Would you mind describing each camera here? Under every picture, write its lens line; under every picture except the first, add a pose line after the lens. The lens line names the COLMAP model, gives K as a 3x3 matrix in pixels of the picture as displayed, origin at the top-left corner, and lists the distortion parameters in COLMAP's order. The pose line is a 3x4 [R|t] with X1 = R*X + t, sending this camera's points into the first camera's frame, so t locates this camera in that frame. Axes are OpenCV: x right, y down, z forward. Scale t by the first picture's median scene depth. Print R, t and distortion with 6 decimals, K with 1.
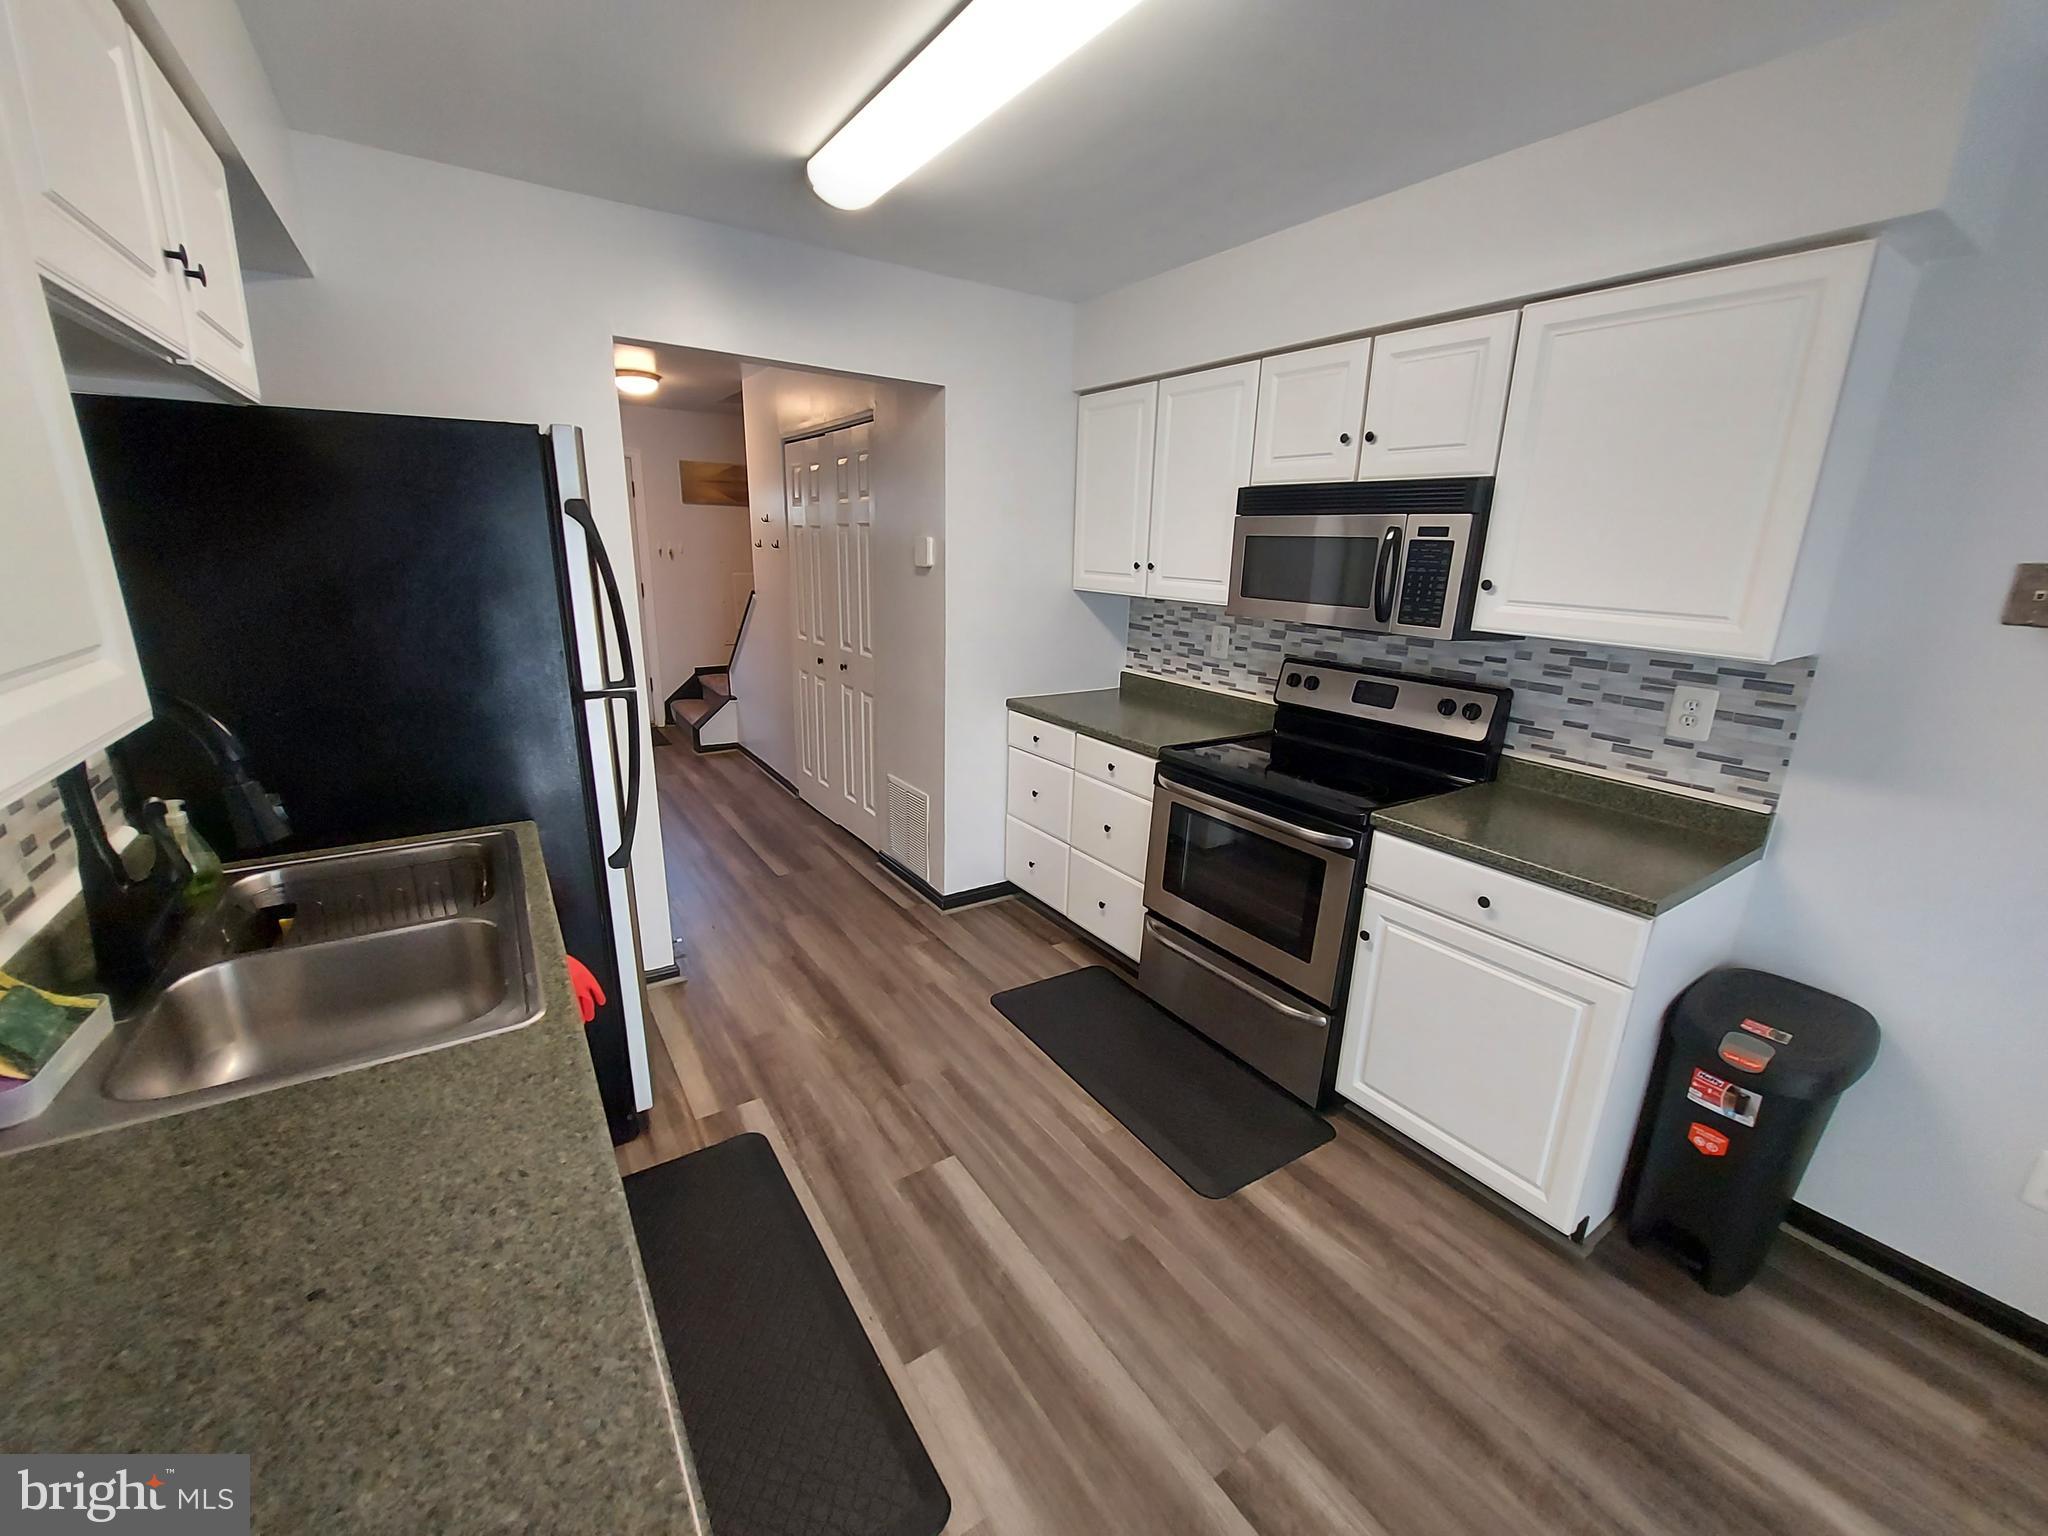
lens RADIAL K [[814.6, 0, 1019.9], [0, 814.6, 763.7], [0, 0, 1]] dist [-0.012343, -0.000516]
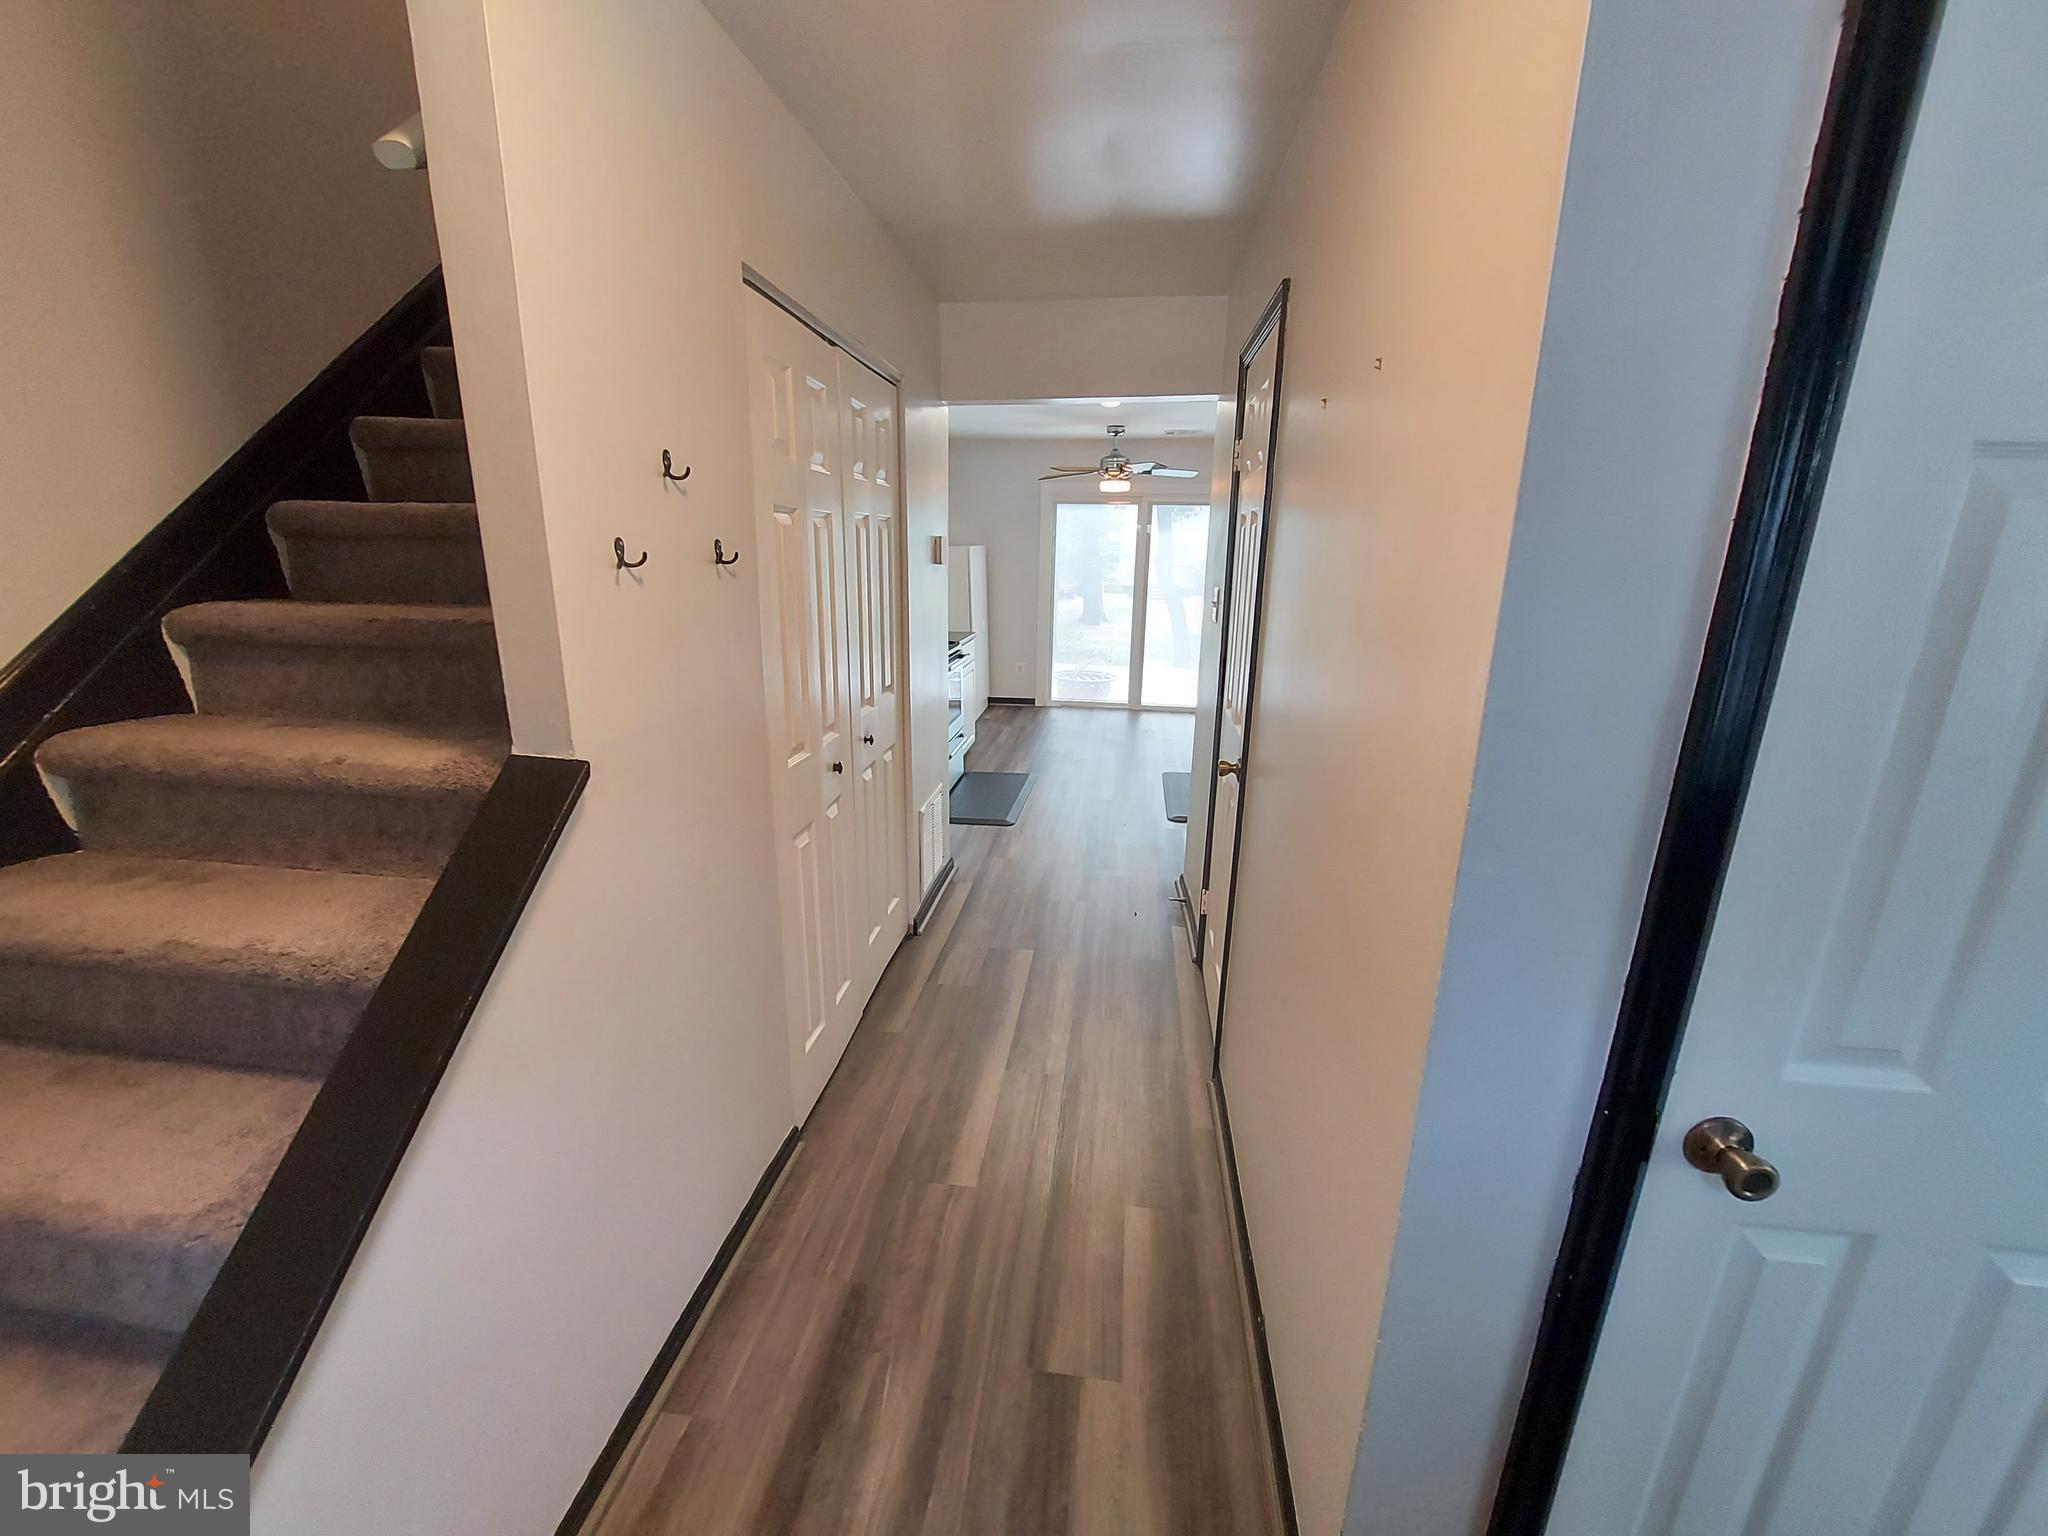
lens RADIAL K [[814.5, 0, 1026.4], [0, 814.5, 757.8], [0, 0, 1]] dist [-0.013457, -0.000201]
pose [[-0.755696, -0.204851, 0.622061, -1.310321], [0.130288, 0.883816, 0.449326, -0.690949], [-0.641832, 0.420601, -0.641207, 2.494350]]
